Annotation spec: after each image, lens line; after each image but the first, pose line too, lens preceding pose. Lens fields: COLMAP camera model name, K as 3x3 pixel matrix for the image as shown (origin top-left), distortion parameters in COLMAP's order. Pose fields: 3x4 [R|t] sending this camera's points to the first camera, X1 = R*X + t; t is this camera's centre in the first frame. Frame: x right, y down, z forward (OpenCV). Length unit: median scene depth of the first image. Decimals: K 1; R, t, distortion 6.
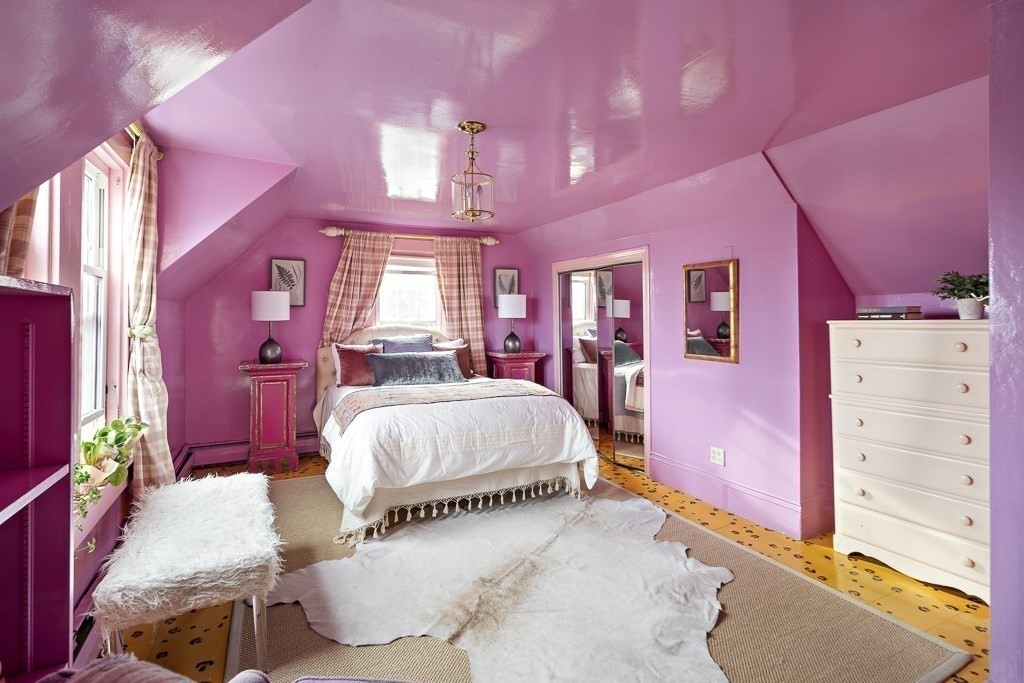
lens RADIAL K [[507.9, 0, 511.8], [0, 507.9, 310.9], [0, 0, 1]] dist [0.001531, 0.000266]
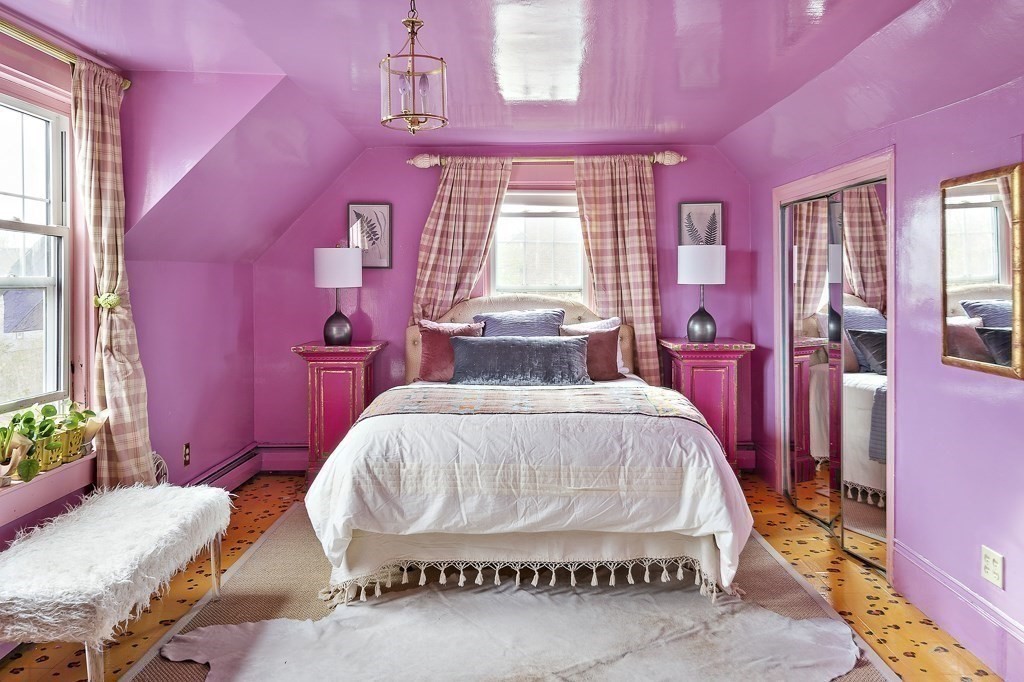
lens RADIAL K [[771.8, 0, 512.7], [0, 771.8, 294.2], [0, 0, 1]] dist [-0.001610, 0.004214]
pose [[0.894657, 0.007139, -0.446696, 0.259306], [0.005279, 0.999634, 0.026549, 0.000328], [0.446722, -0.026110, 0.894292, 0.106791]]
